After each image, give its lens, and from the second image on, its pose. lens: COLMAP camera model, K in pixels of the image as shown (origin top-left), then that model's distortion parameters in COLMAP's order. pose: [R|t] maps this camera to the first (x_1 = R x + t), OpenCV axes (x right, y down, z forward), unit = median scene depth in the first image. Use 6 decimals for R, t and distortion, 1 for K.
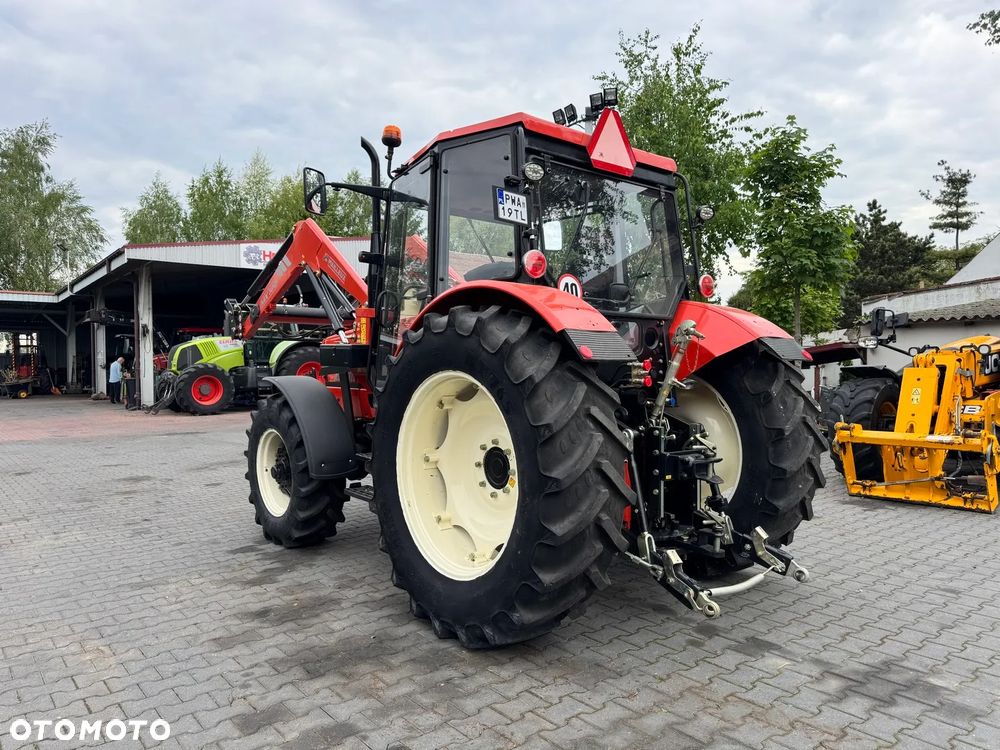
lens RADIAL K [[707.6, 0, 505.1], [0, 707.6, 376.4], [0, 0, 1]] dist [0.030925, -0.036839]
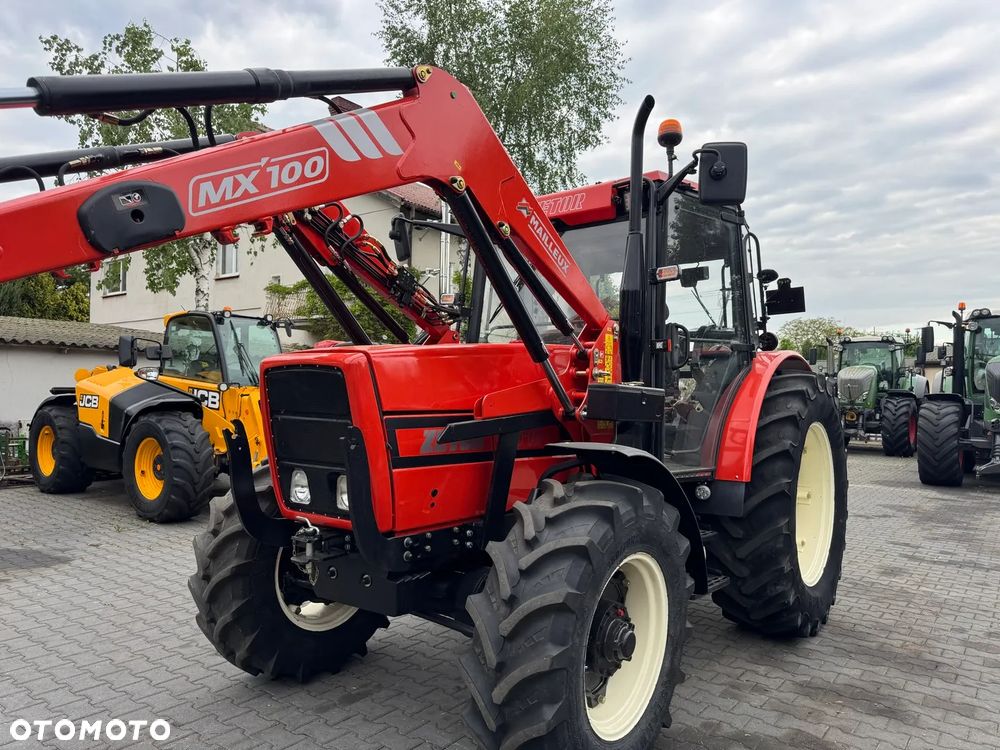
lens RADIAL K [[708.2, 0, 494.5], [0, 708.2, 382.0], [0, 0, 1]] dist [0.029498, -0.034568]
pose [[-0.219539, 0.014909, 0.975490, -0.298577], [-0.004356, 0.999858, -0.016262, -0.014059], [-0.975594, -0.007819, -0.219443, 0.455408]]
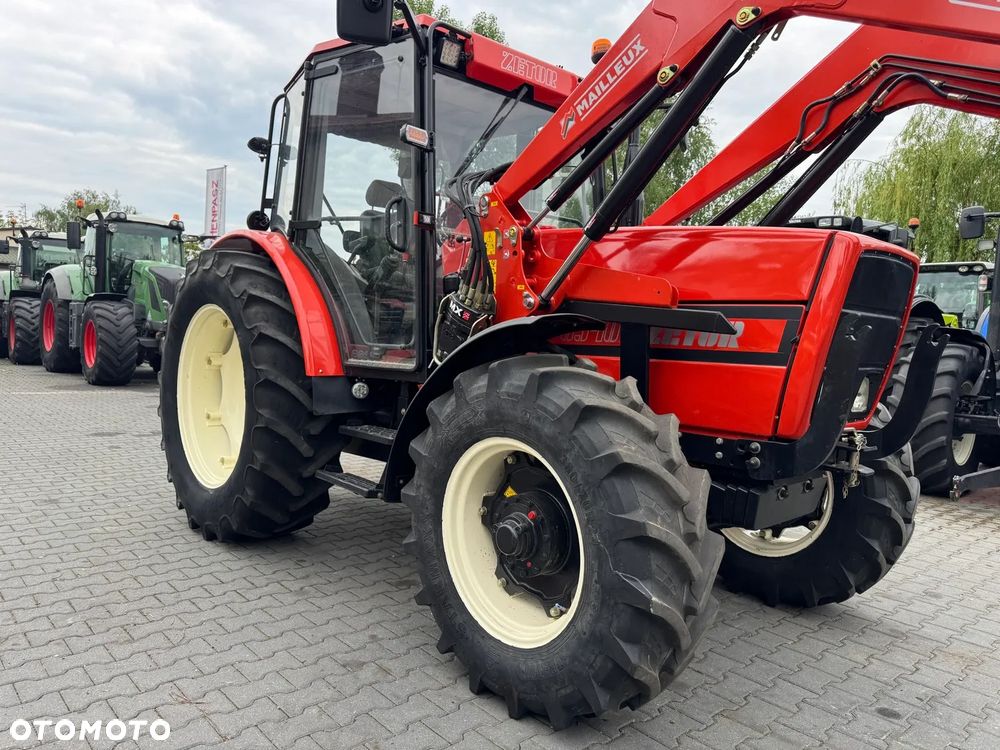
lens RADIAL K [[701.1, 0, 507.9], [0, 701.1, 382.2], [0, 0, 1]] dist [0.076987, -0.103143]
pose [[-0.997657, -0.041362, -0.054502, -0.004767], [-0.045672, 0.995719, 0.080360, -0.000731], [0.050945, 0.082661, -0.995275, 0.628533]]
